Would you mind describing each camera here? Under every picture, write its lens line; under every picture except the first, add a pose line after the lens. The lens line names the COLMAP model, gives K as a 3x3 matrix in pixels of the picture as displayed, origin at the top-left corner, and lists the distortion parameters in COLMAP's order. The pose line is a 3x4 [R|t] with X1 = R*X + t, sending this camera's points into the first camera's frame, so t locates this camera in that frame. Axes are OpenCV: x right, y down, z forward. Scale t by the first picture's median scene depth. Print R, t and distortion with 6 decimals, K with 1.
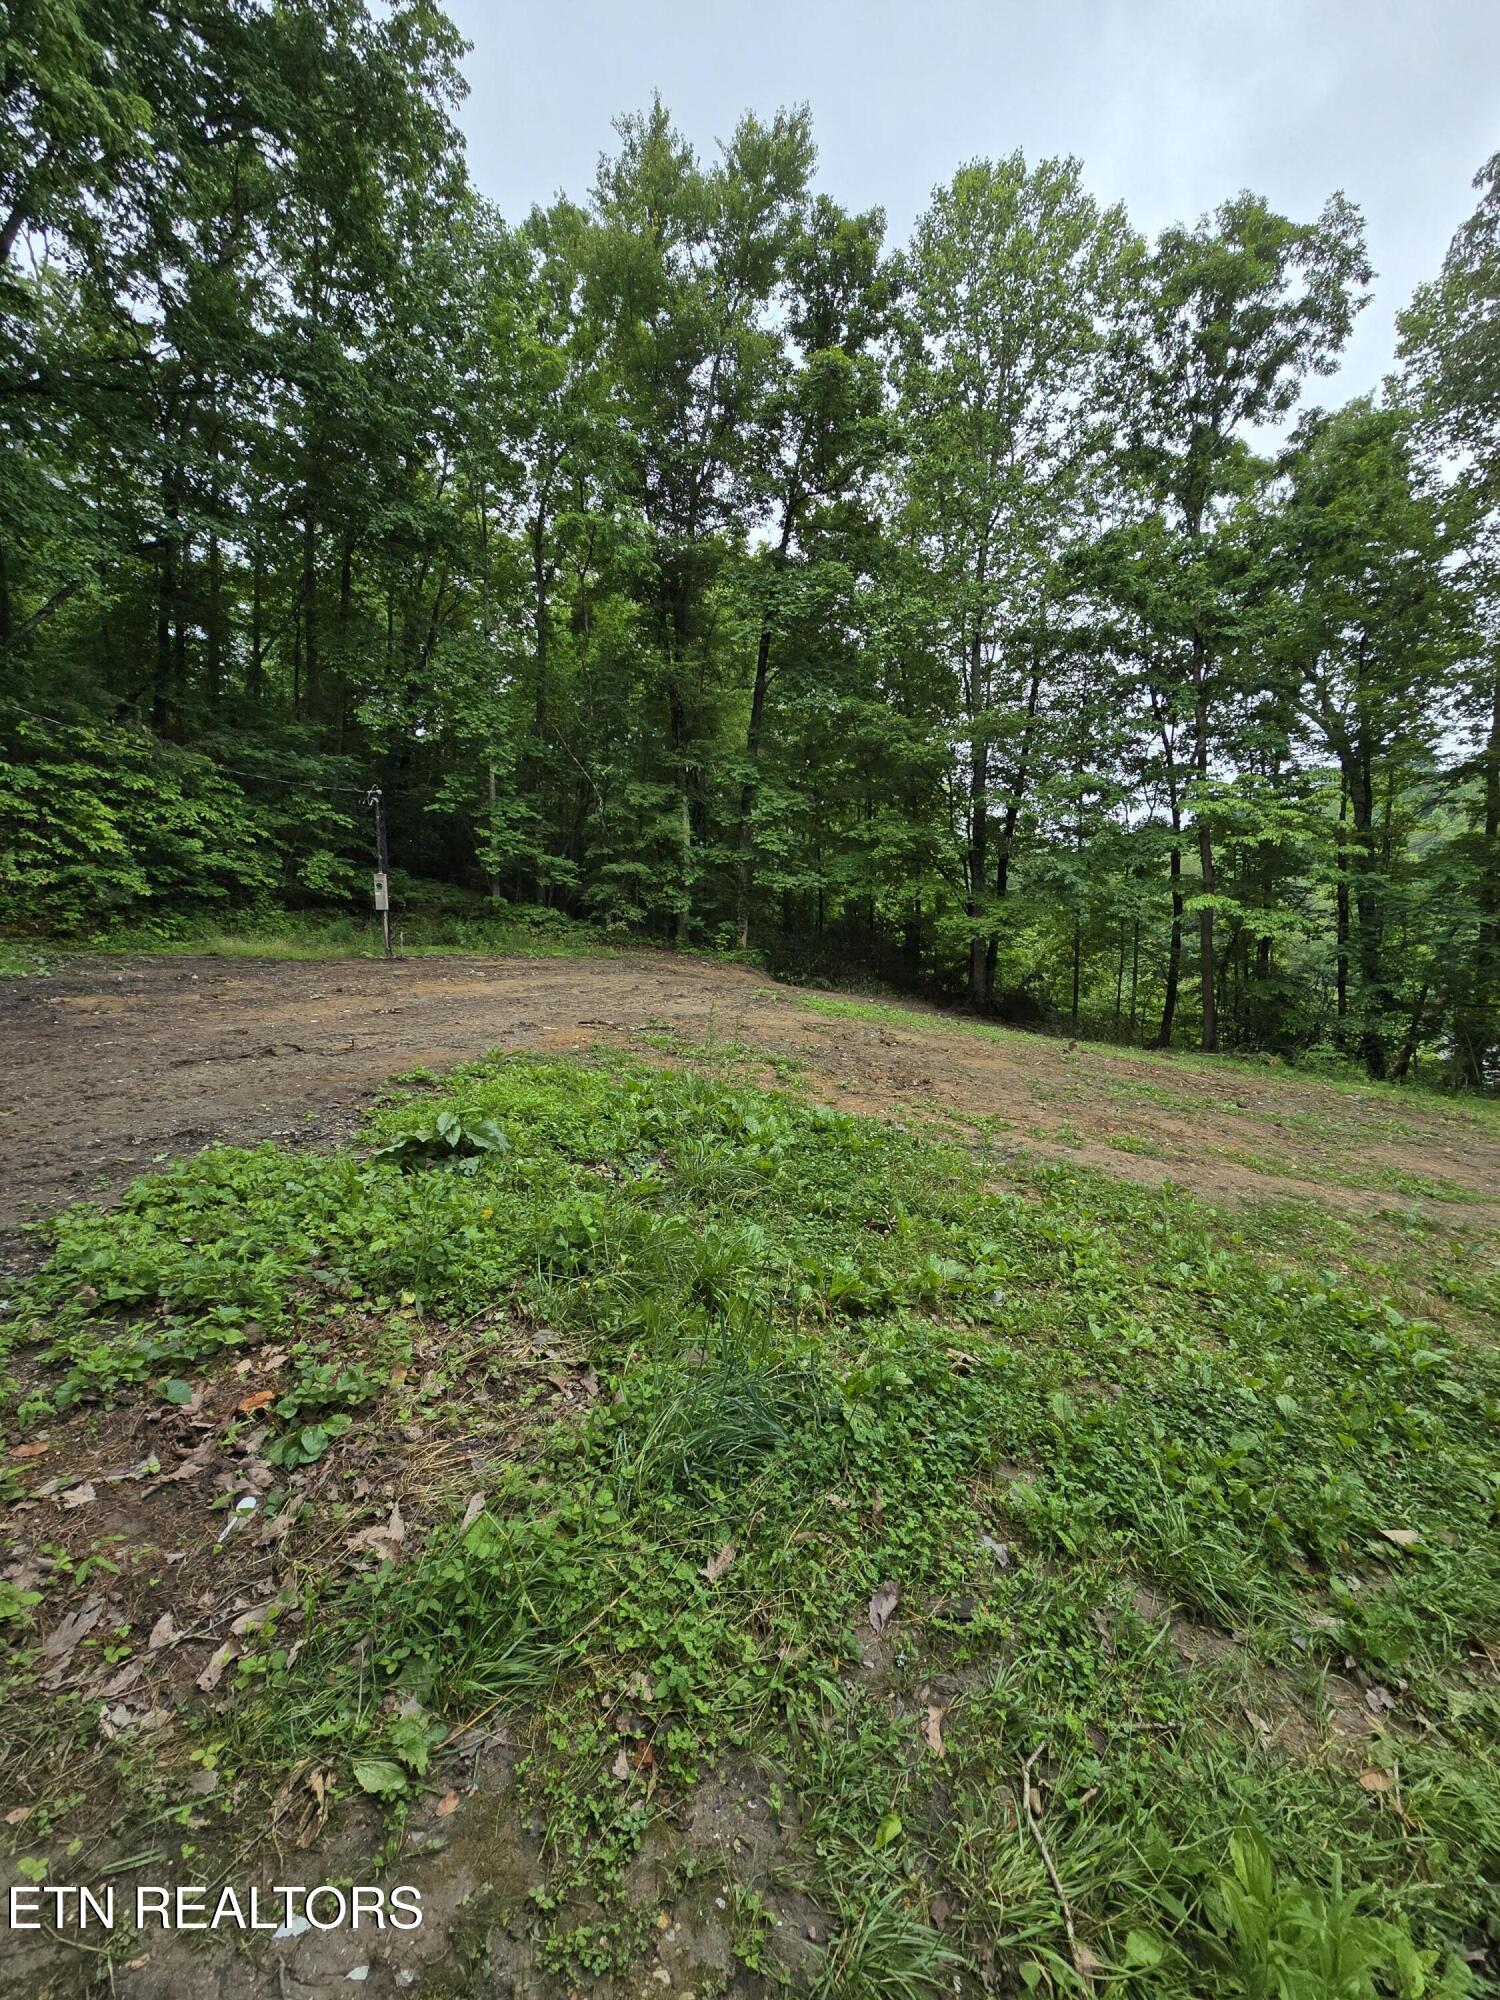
lens RADIAL K [[813.7, 0, 772.1], [0, 813.7, 989.3], [0, 0, 1]] dist [-0.008038, 0.001335]
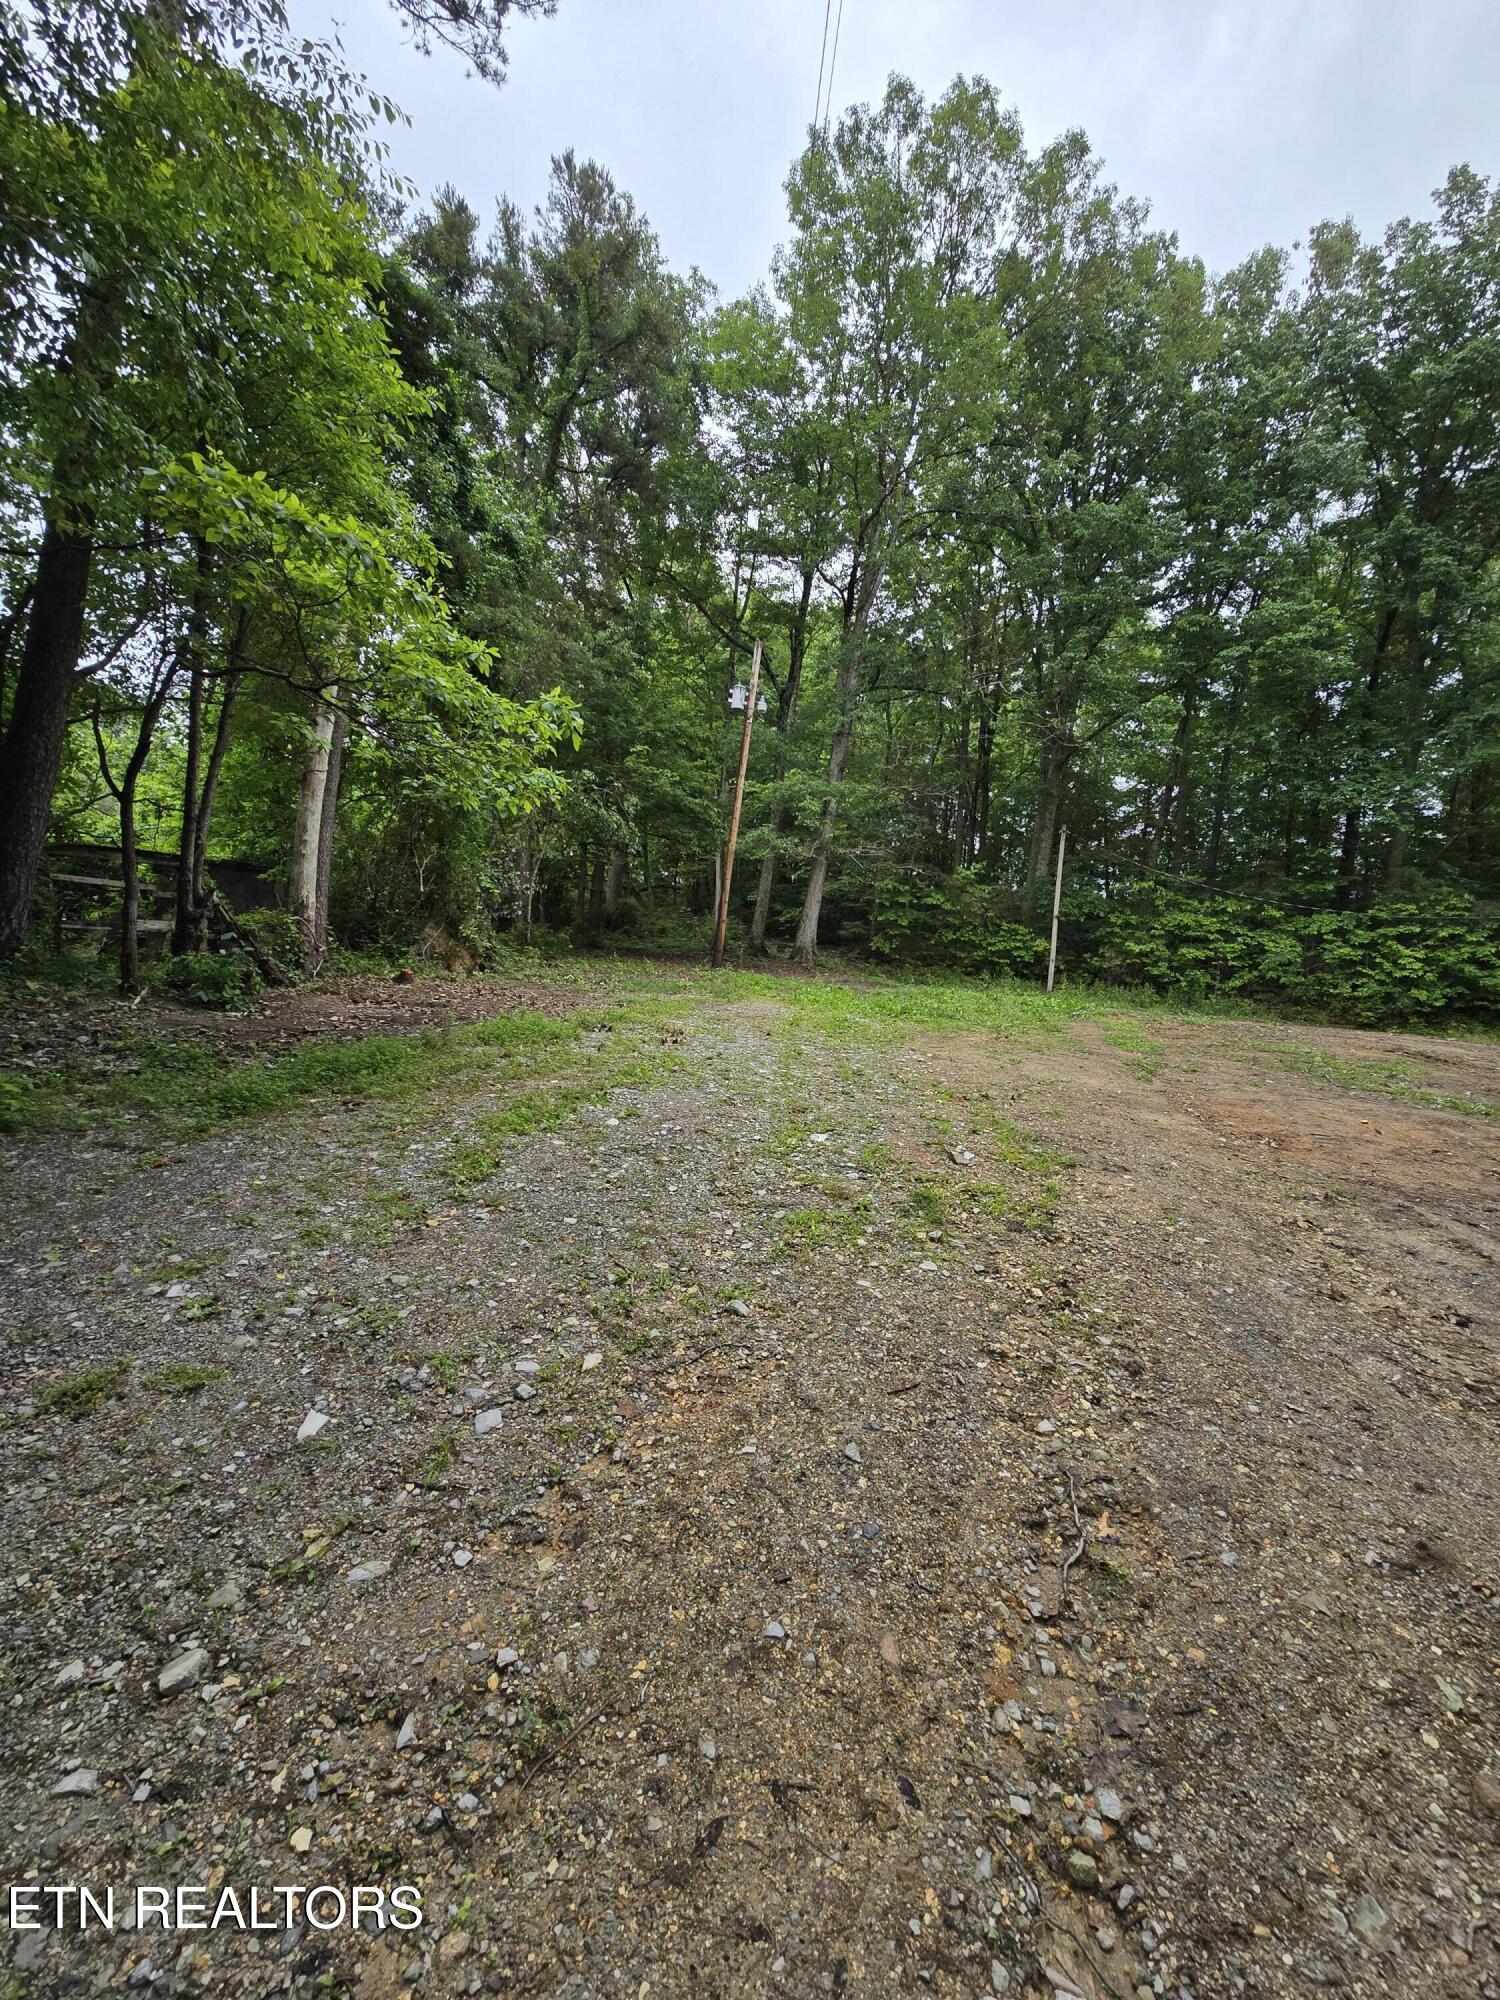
lens RADIAL K [[813.7, 0, 771.4], [0, 813.7, 996.1], [0, 0, 1]] dist [-0.008038, 0.001335]
pose [[-0.263805, -0.055972, -0.962951, 0.938258], [-0.184679, 0.982777, -0.006530, 0.098207], [0.946731, 0.176114, -0.269599, 0.220415]]
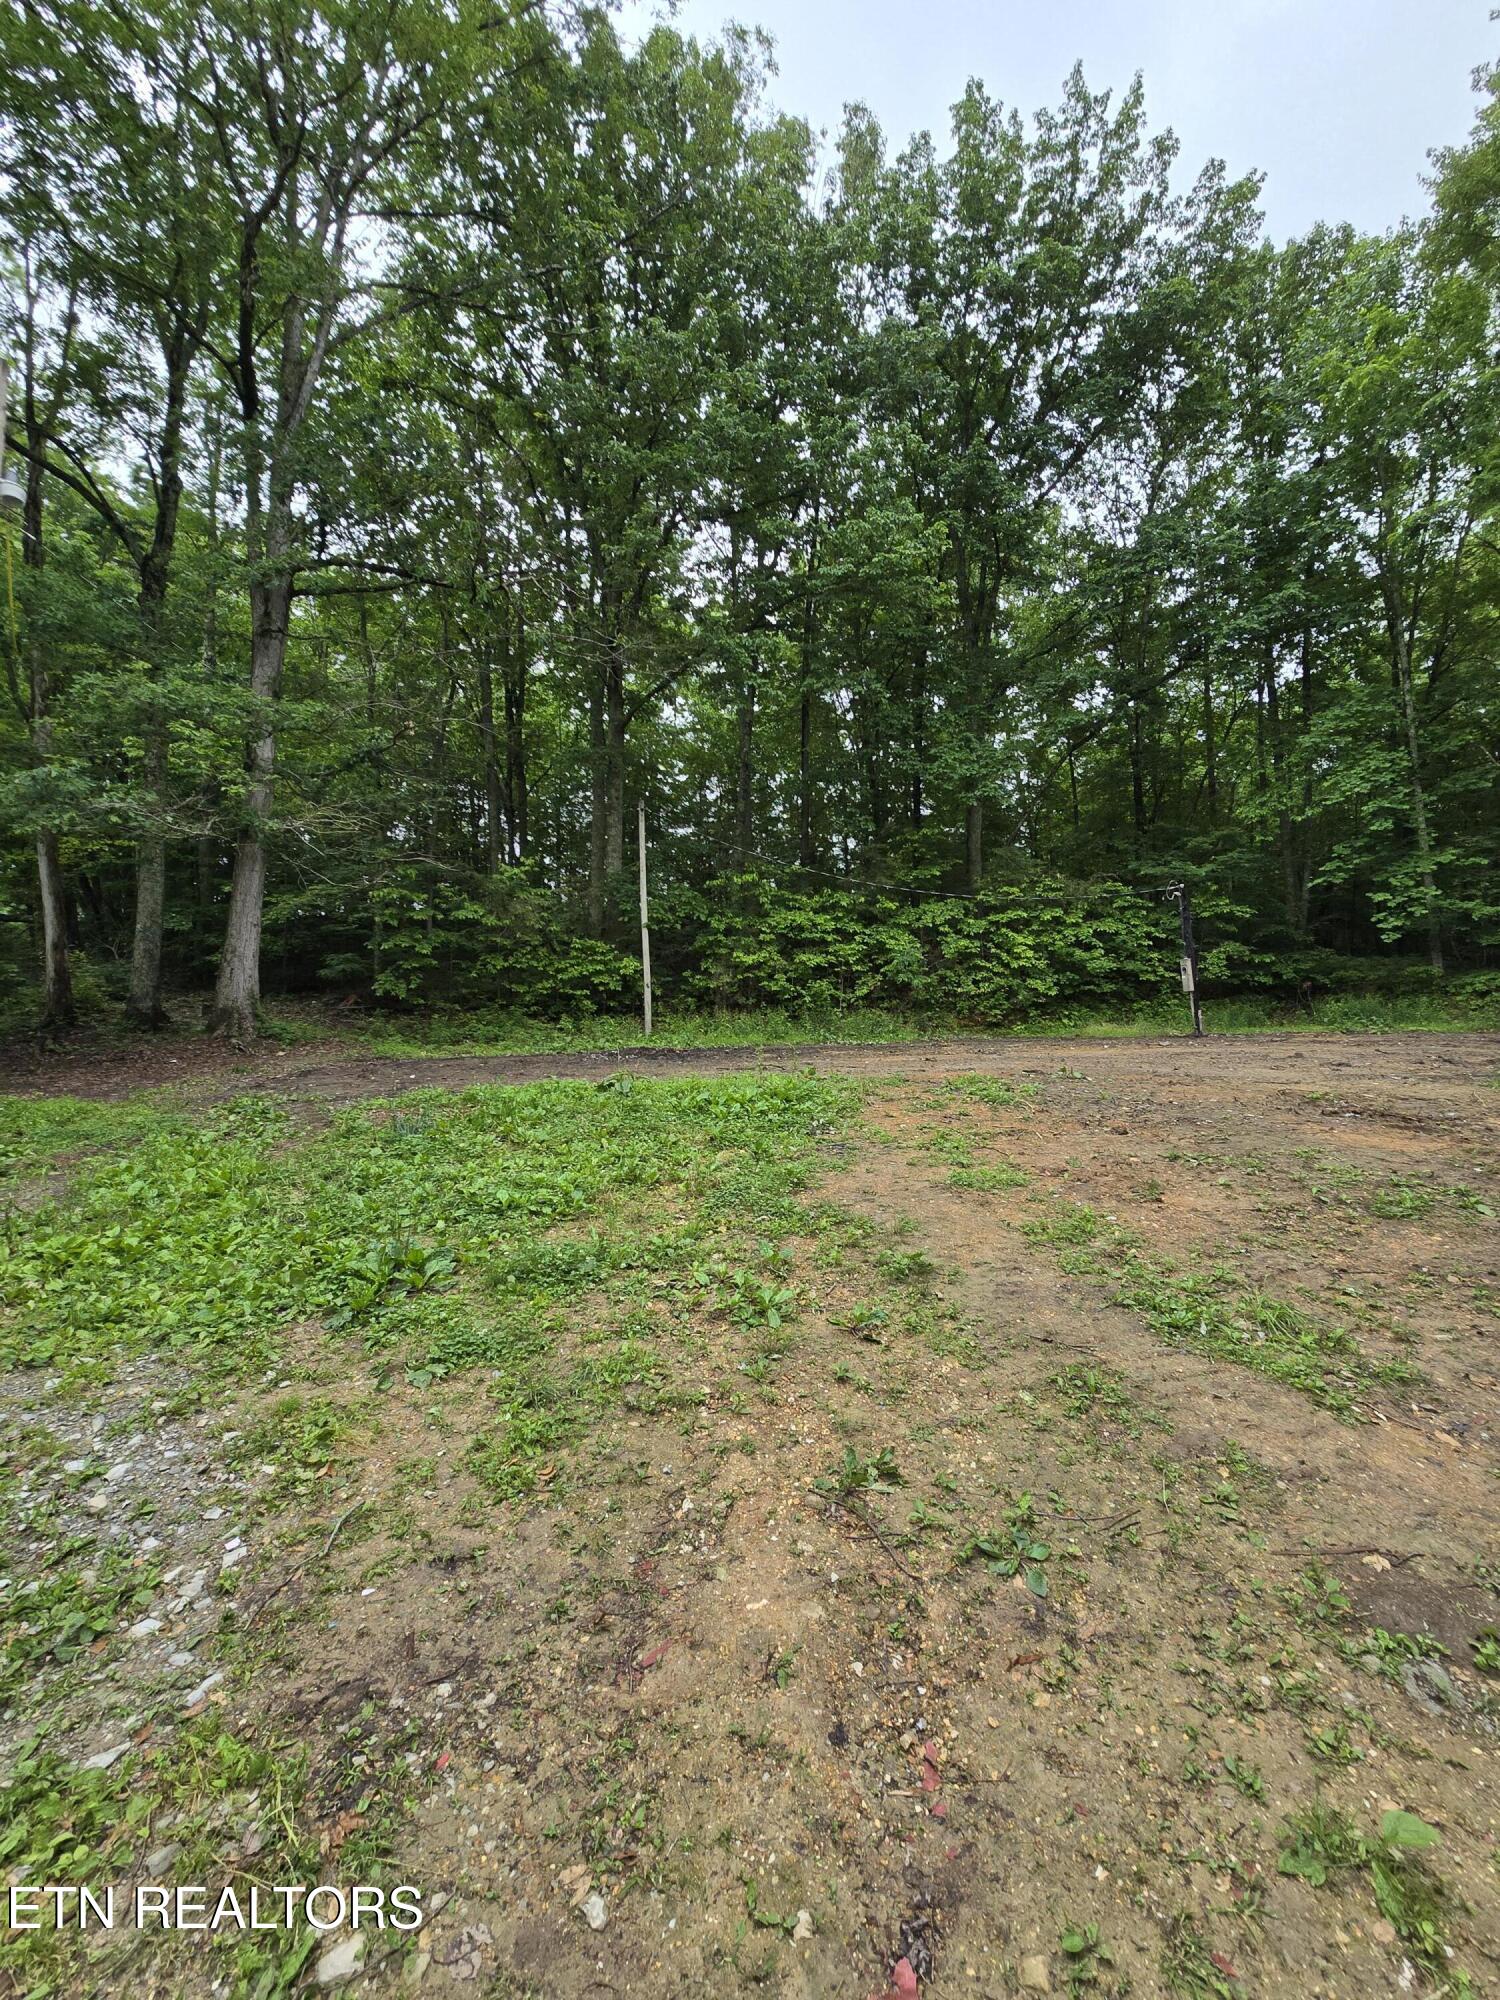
lens RADIAL K [[813.7, 0, 770.2], [0, 813.7, 994.6], [0, 0, 1]] dist [-0.008038, 0.001335]
pose [[0.256971, -0.078340, -0.963239, 0.410856], [-0.040035, 0.994991, -0.091603, 0.027893], [0.965589, 0.062102, 0.252548, 0.175370]]
